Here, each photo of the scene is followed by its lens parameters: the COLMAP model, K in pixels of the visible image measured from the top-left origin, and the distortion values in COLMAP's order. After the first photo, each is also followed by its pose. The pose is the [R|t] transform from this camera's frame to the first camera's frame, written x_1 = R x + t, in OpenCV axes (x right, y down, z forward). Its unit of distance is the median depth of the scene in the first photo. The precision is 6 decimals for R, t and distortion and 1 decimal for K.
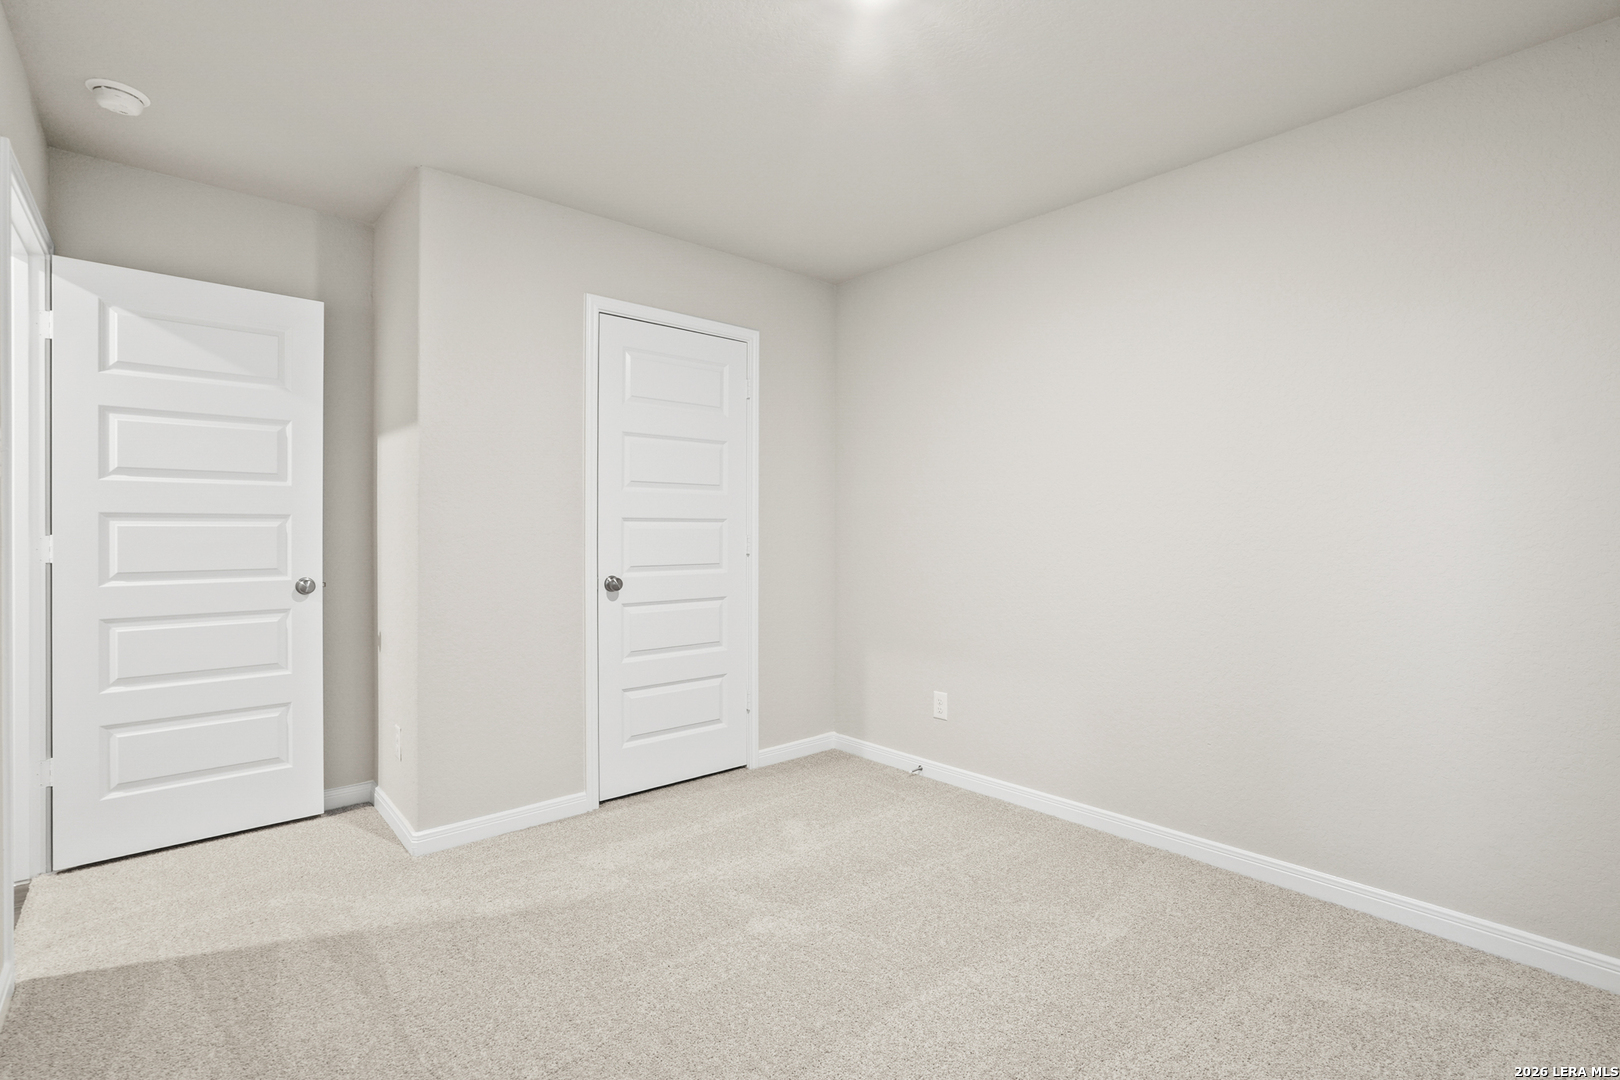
lens RADIAL K [[758.4, 0, 802.1], [0, 758.4, 532.7], [0, 0, 1]] dist [0.020995, 0.001588]
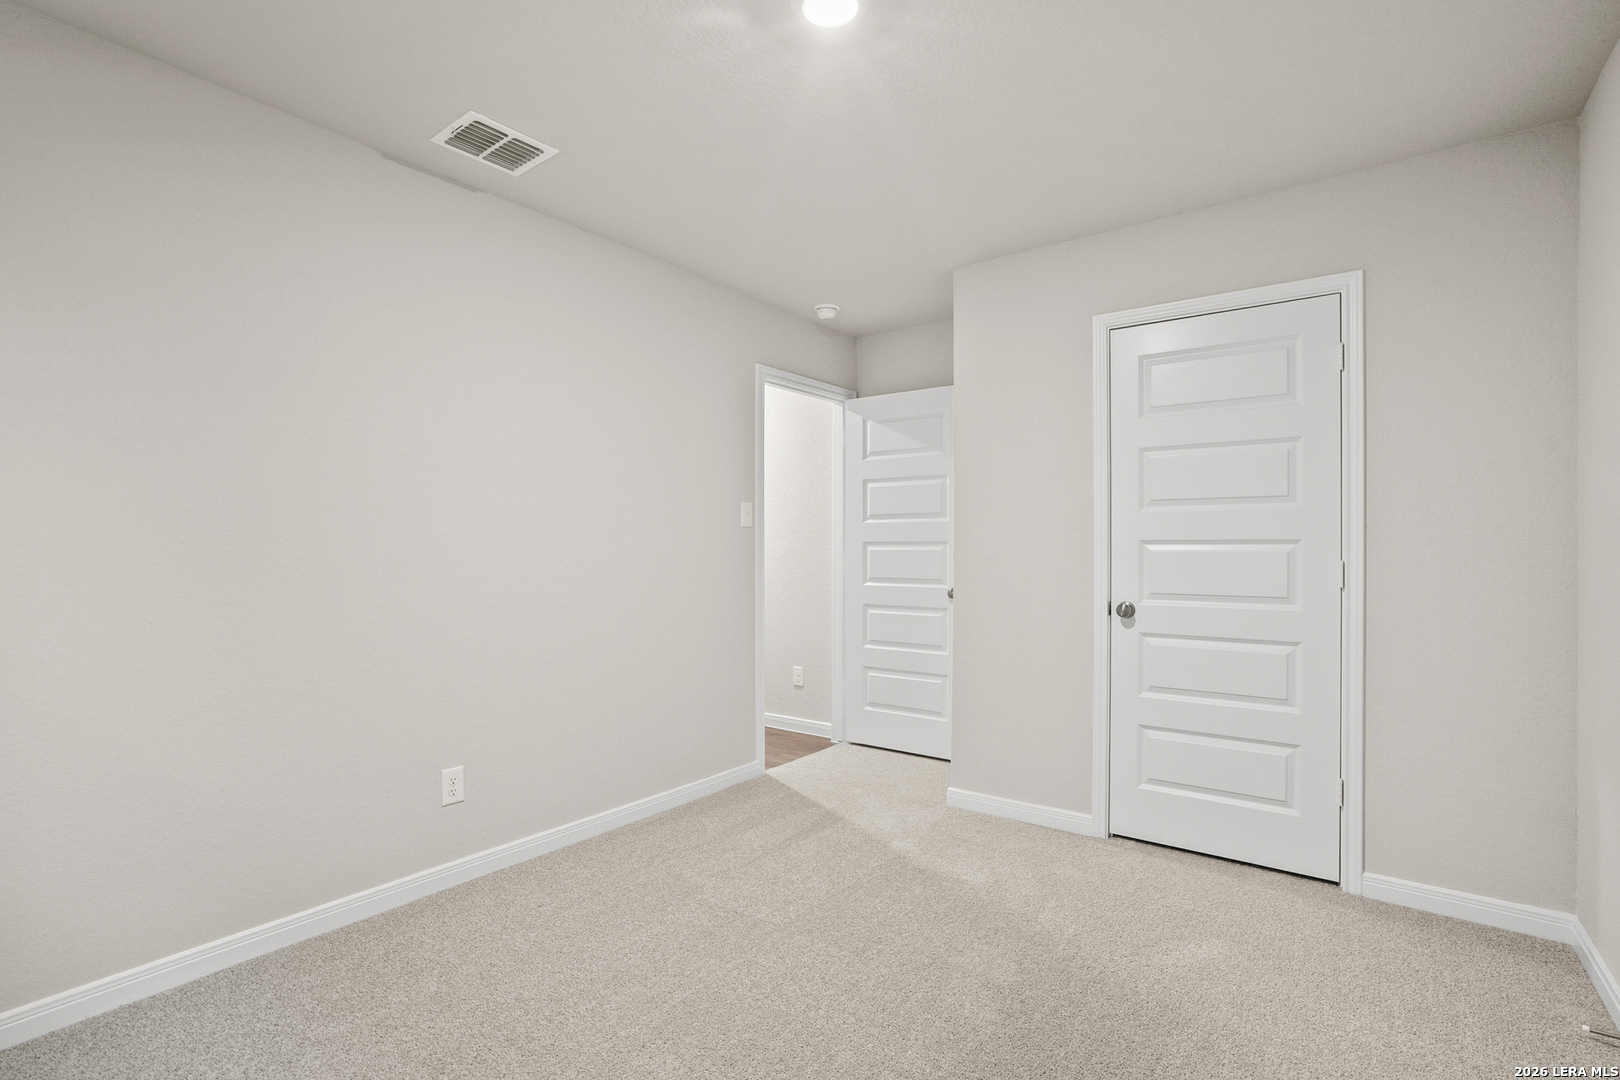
lens RADIAL K [[758.4, 0, 805.6], [0, 758.4, 550.6], [0, 0, 1]] dist [0.020995, 0.001588]
pose [[0.243382, 0.003329, -0.969925, 0.578575], [-0.005000, 0.999985, 0.002177, -0.007189], [0.969918, 0.004320, 0.243395, 0.383448]]
